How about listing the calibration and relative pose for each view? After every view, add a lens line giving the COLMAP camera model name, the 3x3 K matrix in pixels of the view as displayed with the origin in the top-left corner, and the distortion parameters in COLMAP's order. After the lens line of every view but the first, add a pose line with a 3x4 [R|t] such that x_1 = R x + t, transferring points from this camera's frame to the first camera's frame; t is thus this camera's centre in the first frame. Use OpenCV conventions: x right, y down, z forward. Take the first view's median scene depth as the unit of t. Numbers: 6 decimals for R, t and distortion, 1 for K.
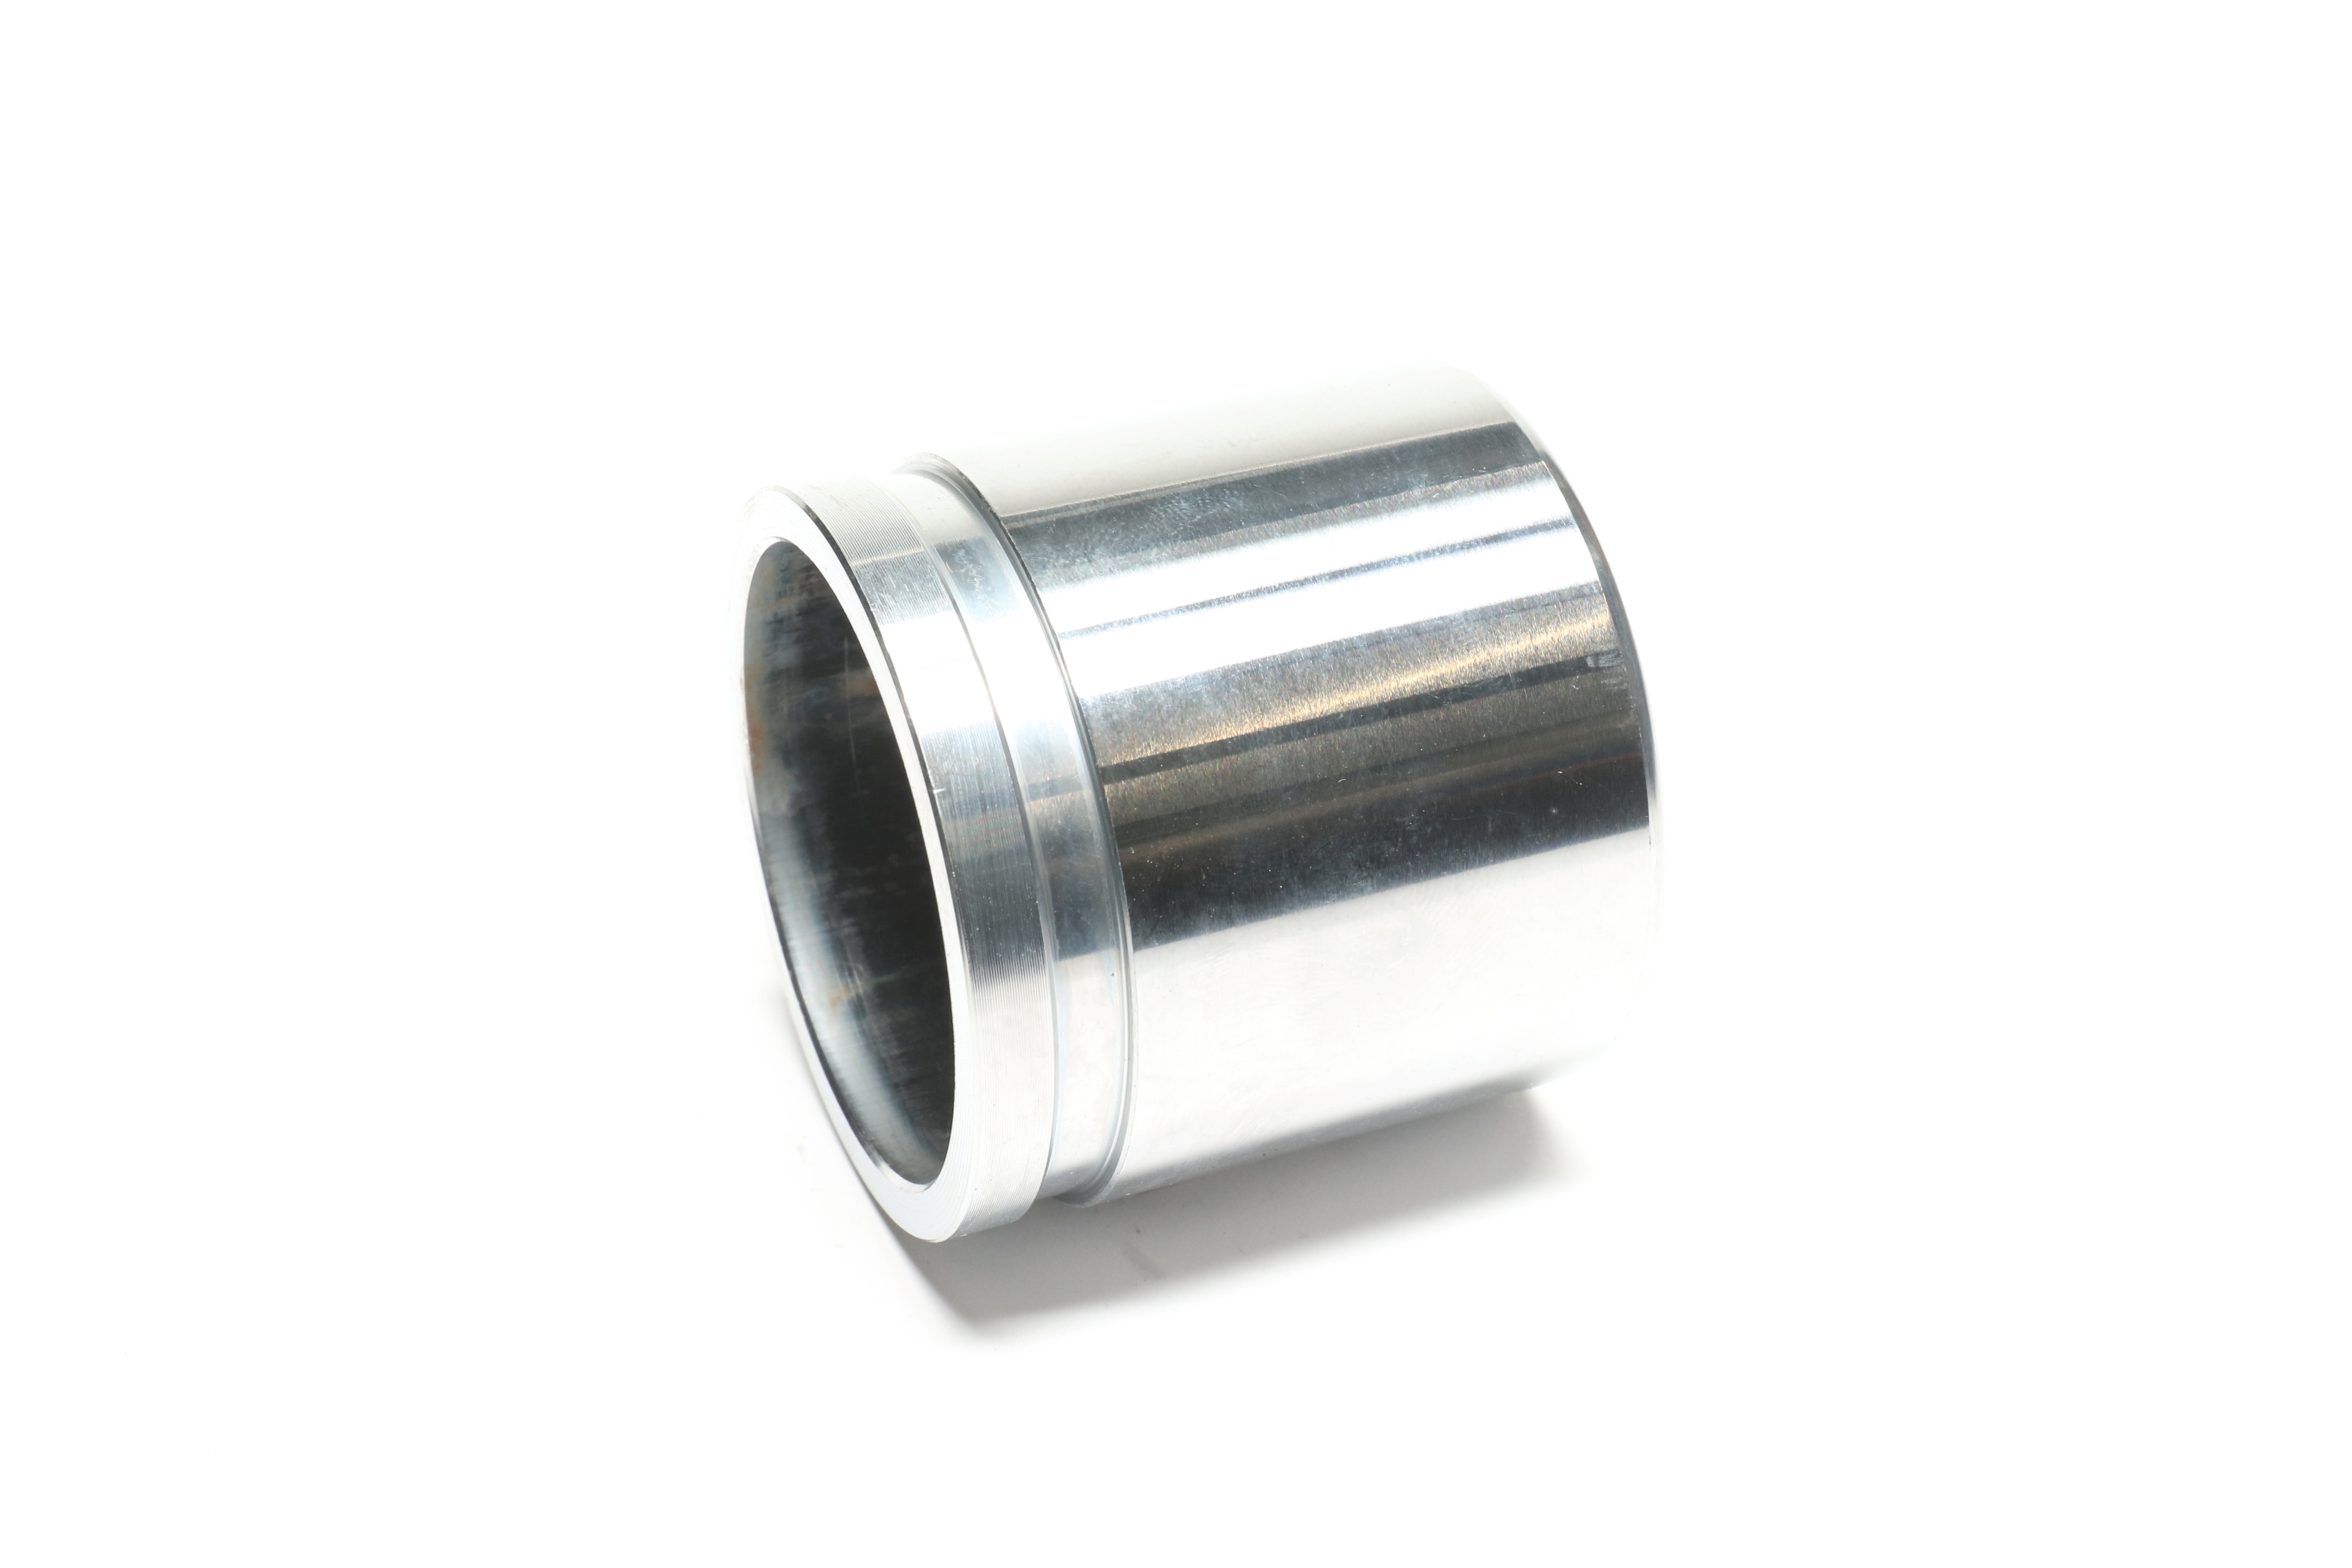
lens RADIAL K [[4292.0, 0, 1176.0], [0, 4292.0, 784.0], [0, 0, 1]] dist [-0.007088, -0.003056]
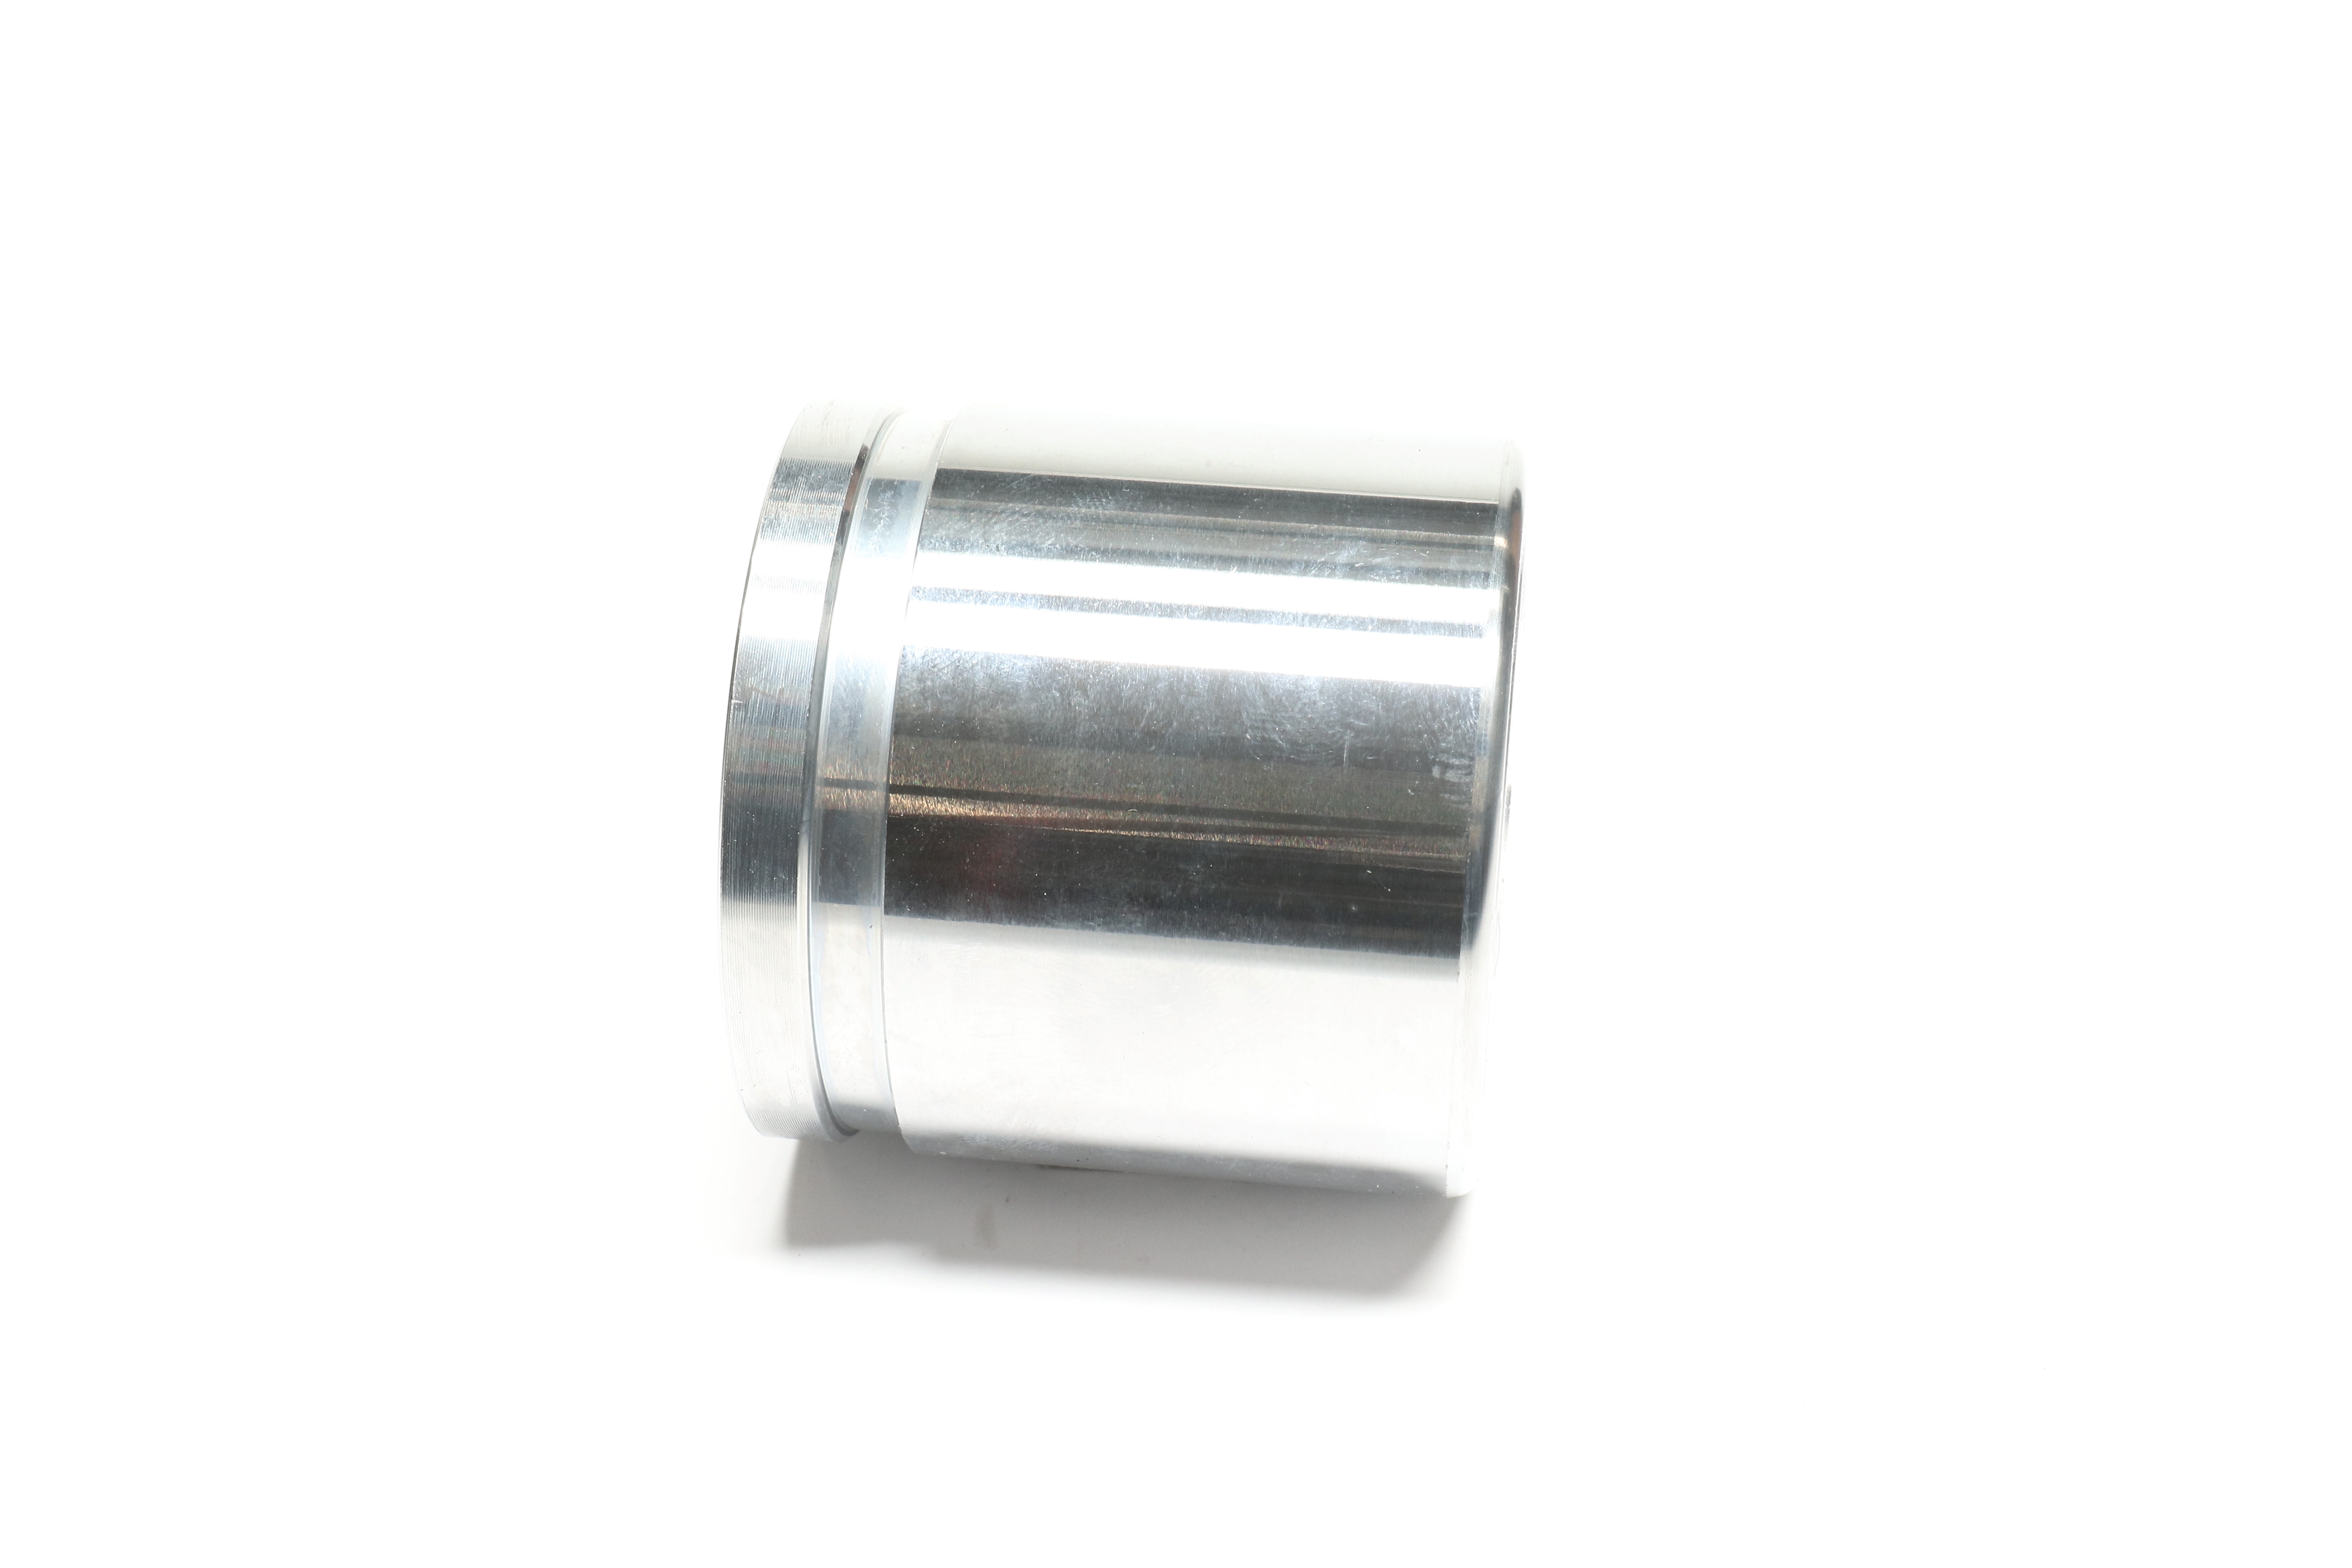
lens RADIAL K [[4292.0, 0, 1176.0], [0, 4292.0, 784.0], [0, 0, 1]] dist [-0.007088, -0.003056]
pose [[0.877744, 0.286669, -0.383910, 0.429243], [-0.283054, 0.956743, 0.067254, -0.076916], [0.386583, 0.049635, 0.920918, 0.084997]]
